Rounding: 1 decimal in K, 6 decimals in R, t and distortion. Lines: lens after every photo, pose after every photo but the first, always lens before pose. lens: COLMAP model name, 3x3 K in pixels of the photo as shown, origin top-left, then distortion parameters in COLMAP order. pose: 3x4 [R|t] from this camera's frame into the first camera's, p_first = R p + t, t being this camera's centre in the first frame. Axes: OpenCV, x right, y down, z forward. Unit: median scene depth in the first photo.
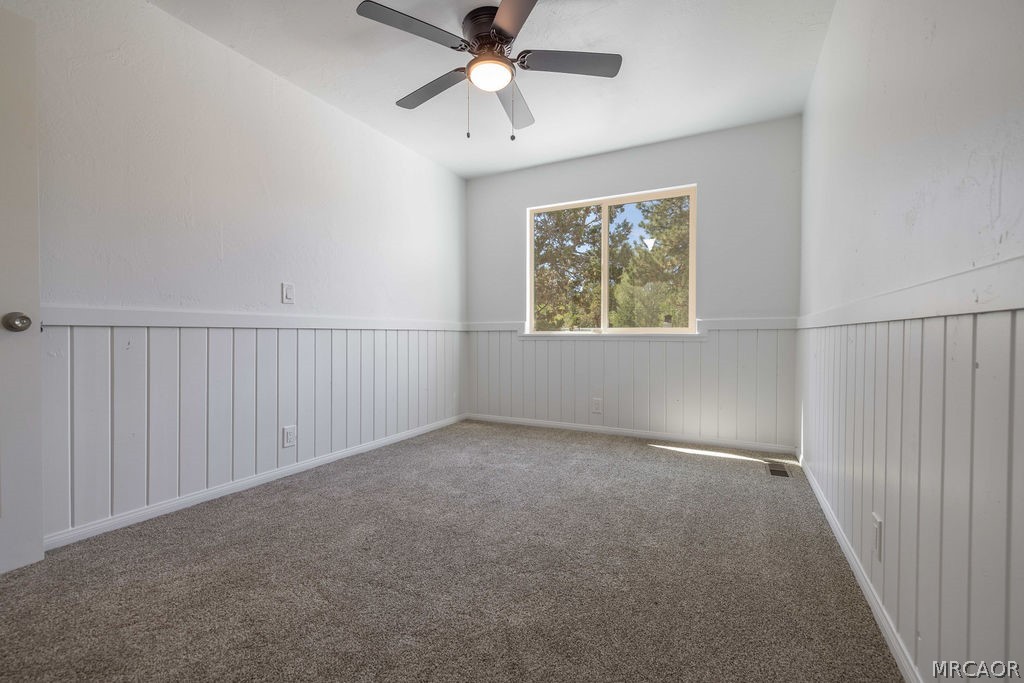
lens RADIAL K [[432.1, 0, 508.7], [0, 432.1, 337.2], [0, 0, 1]] dist [0.002585, -0.000271]
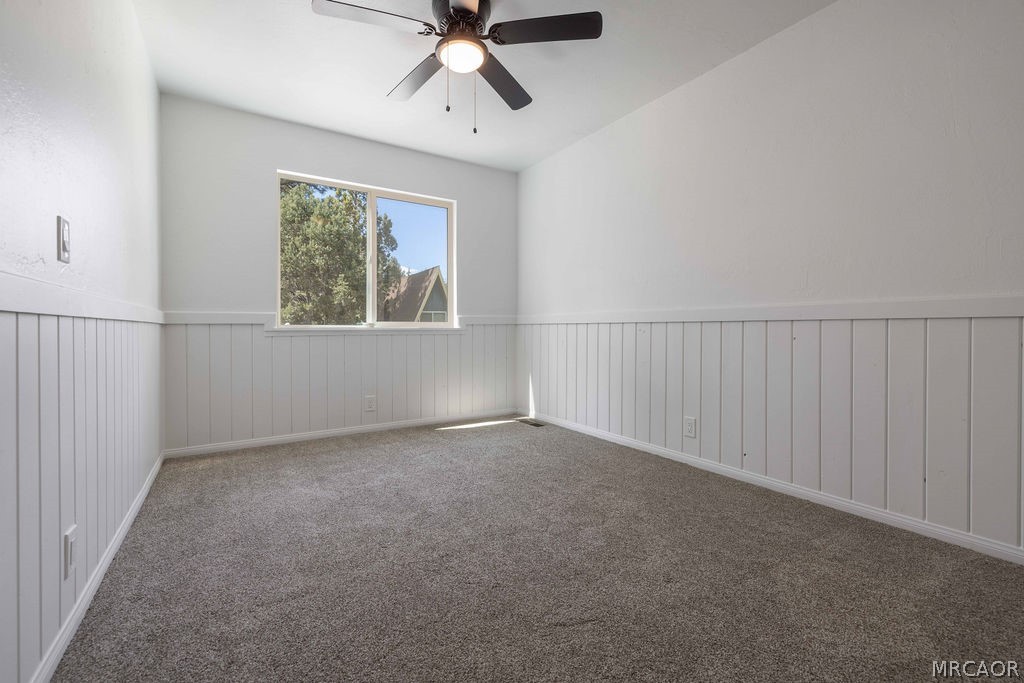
lens RADIAL K [[432.1, 0, 513.3], [0, 432.1, 328.8], [0, 0, 1]] dist [0.002585, -0.000271]
pose [[0.504397, -0.005286, 0.863456, -0.507757], [0.012514, 0.999921, -0.001188, -0.001298], [-0.863381, 0.011404, 0.504423, 0.271114]]
